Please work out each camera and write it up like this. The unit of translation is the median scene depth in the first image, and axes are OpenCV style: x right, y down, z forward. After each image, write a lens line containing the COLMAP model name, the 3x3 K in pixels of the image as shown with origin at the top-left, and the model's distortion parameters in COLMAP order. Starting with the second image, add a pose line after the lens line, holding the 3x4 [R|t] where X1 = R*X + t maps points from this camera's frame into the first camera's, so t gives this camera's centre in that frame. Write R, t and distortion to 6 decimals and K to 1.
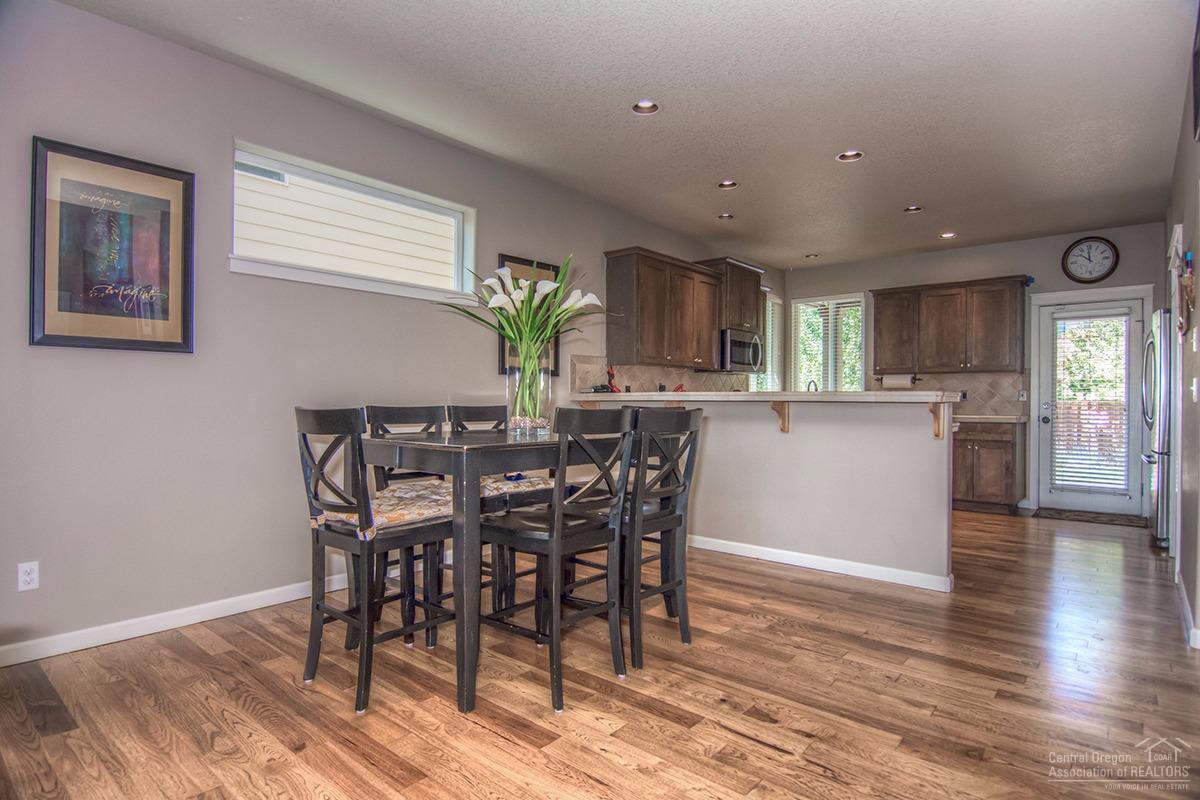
lens RADIAL K [[627.2, 0, 600.0], [0, 627.2, 400.0], [0, 0, 1]] dist [-0.017040, -0.000062]
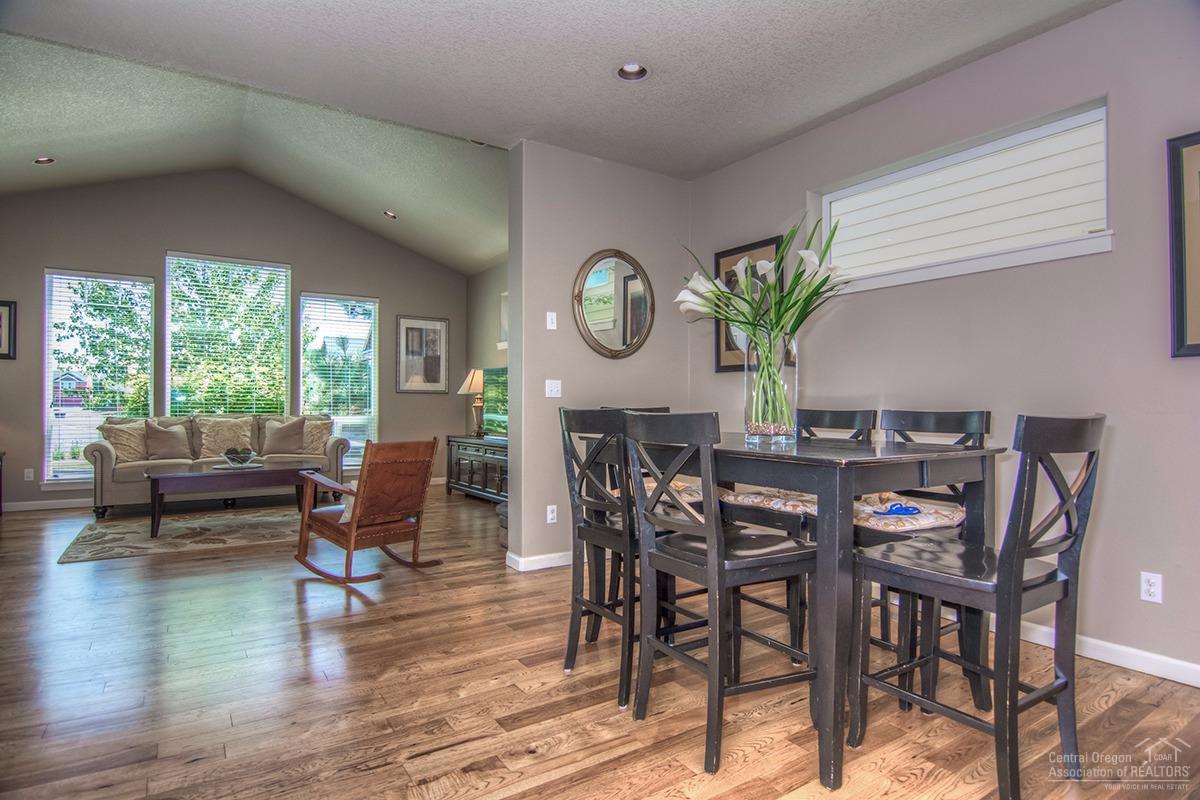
lens RADIAL K [[640.7, 0, 600.0], [0, 640.7, 400.0], [0, 0, 1]] dist [0.000928, -0.000158]
pose [[-0.279675, -0.009890, -0.960044, 1.041736], [-0.005064, 0.999948, -0.008826, 0.007402], [0.960081, 0.002394, -0.279710, 1.364761]]
